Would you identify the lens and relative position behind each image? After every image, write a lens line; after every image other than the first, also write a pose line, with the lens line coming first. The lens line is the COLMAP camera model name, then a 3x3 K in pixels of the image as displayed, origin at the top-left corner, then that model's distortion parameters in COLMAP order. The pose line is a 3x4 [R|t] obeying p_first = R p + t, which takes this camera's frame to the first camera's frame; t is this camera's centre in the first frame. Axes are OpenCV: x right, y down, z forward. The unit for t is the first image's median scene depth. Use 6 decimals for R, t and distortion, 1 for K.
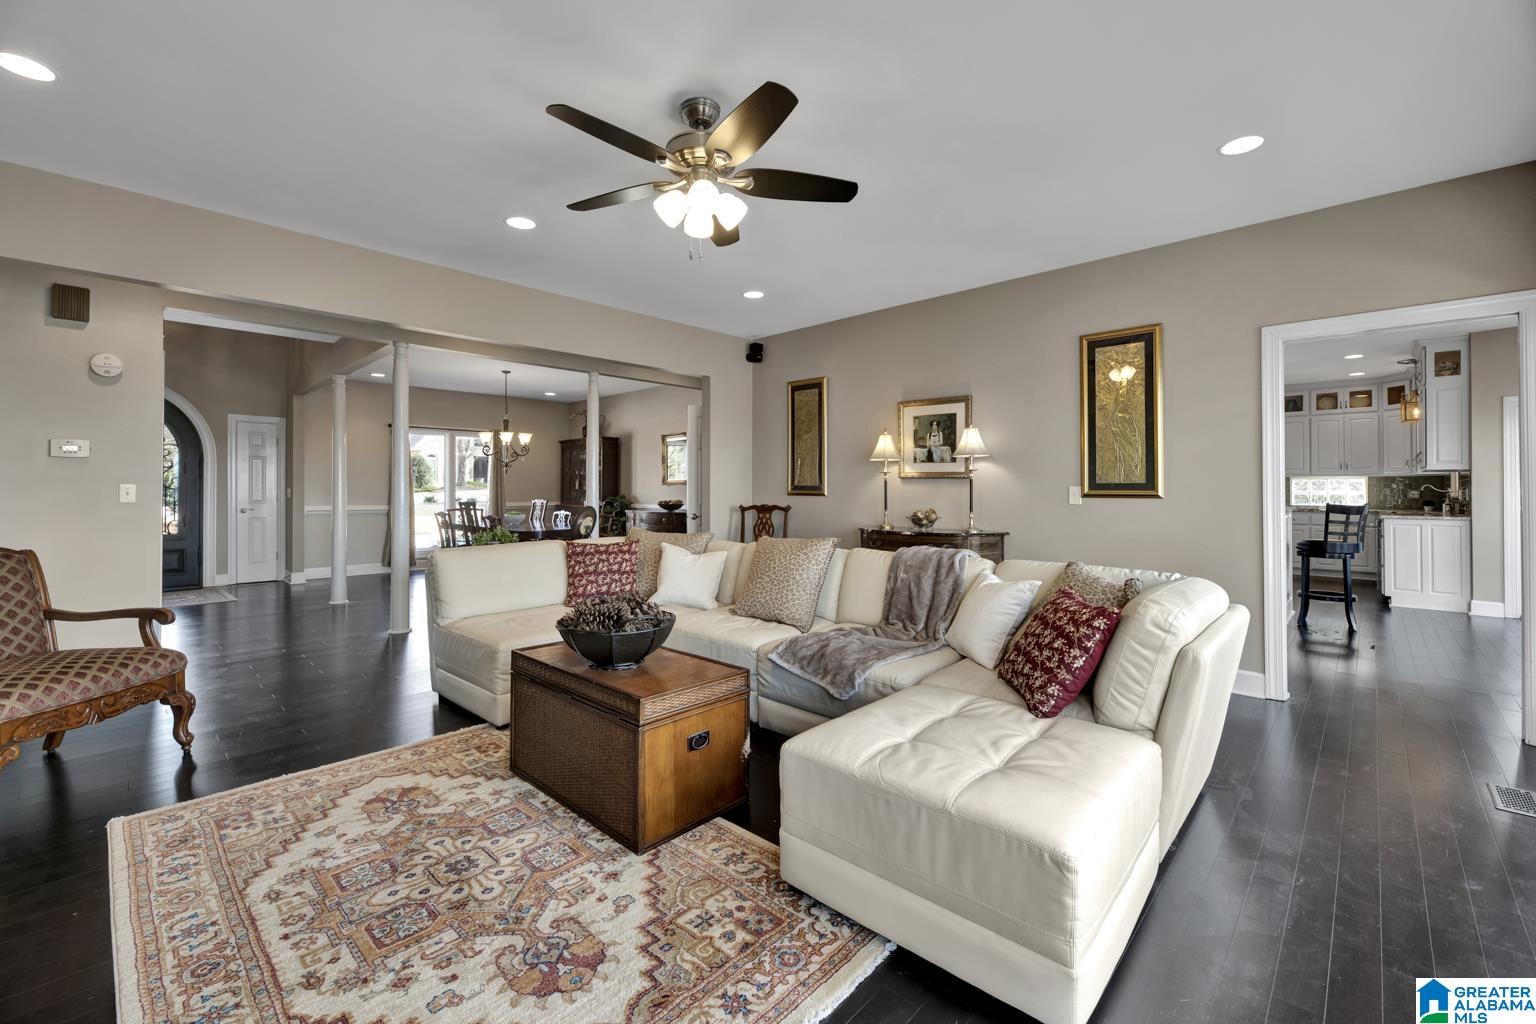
lens RADIAL K [[630.4, 0, 770.3], [0, 630.4, 489.9], [0, 0, 1]] dist [0.012847, 0.000243]
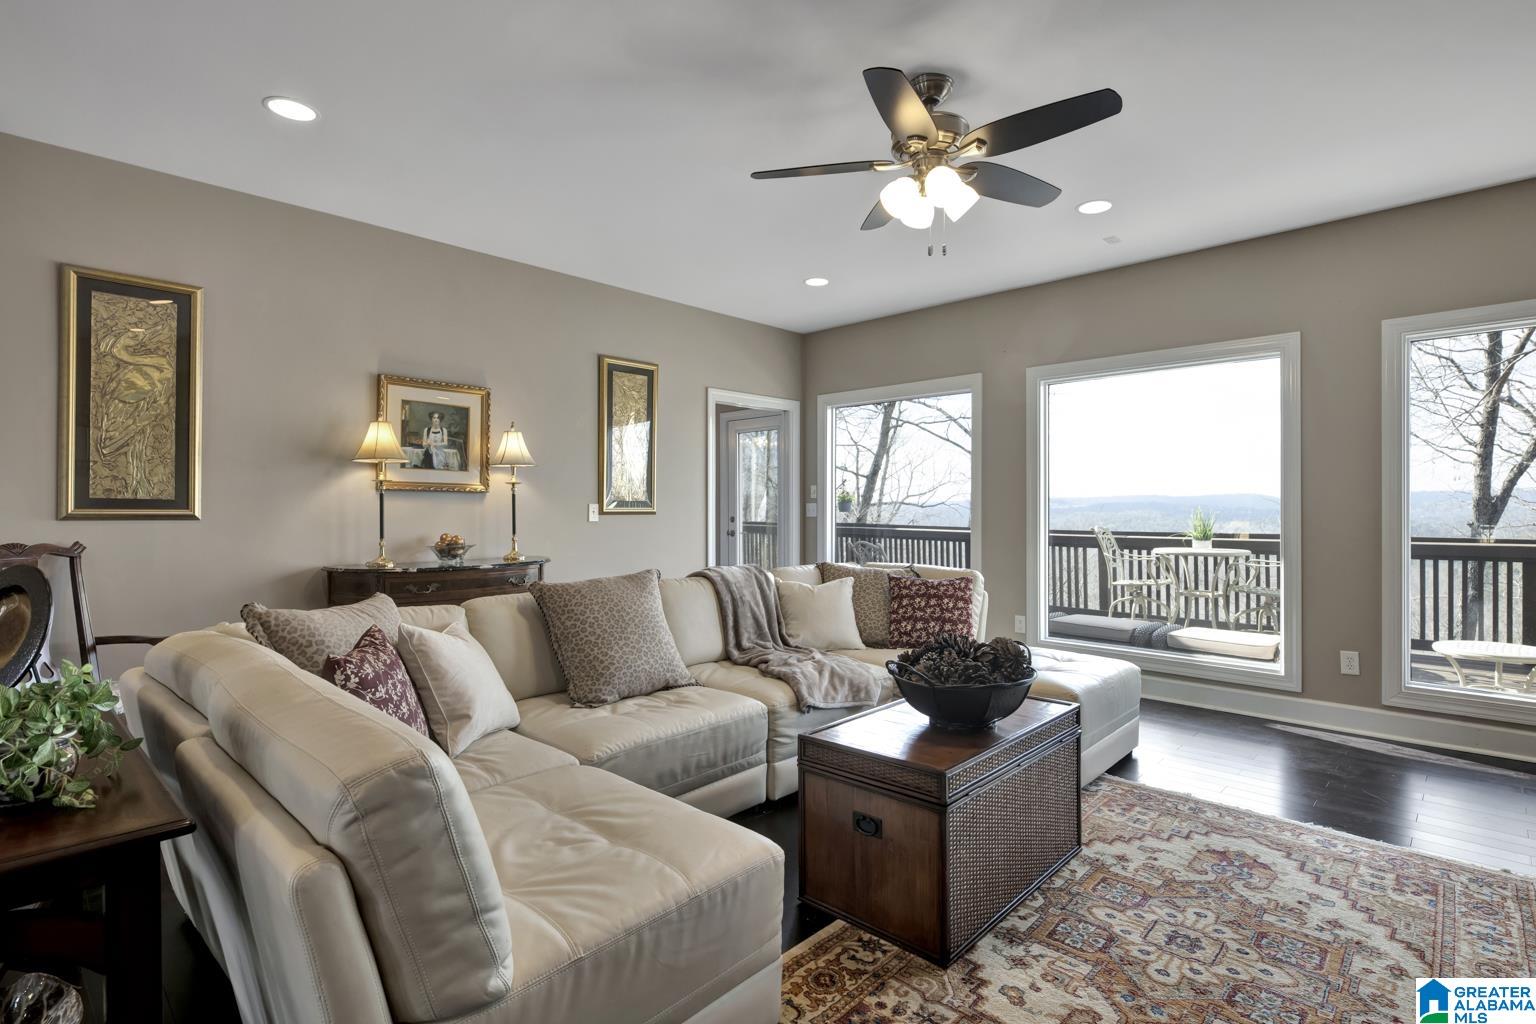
lens RADIAL K [[755.8, 0, 773.7], [0, 755.8, 500.9], [0, 0, 1]] dist [0.021759, -0.000732]
pose [[-0.004982, 0.009234, 0.999945, -1.254626], [0.000521, 0.999957, -0.009231, 0.000954], [-0.999987, 0.000475, -0.004986, 1.281408]]
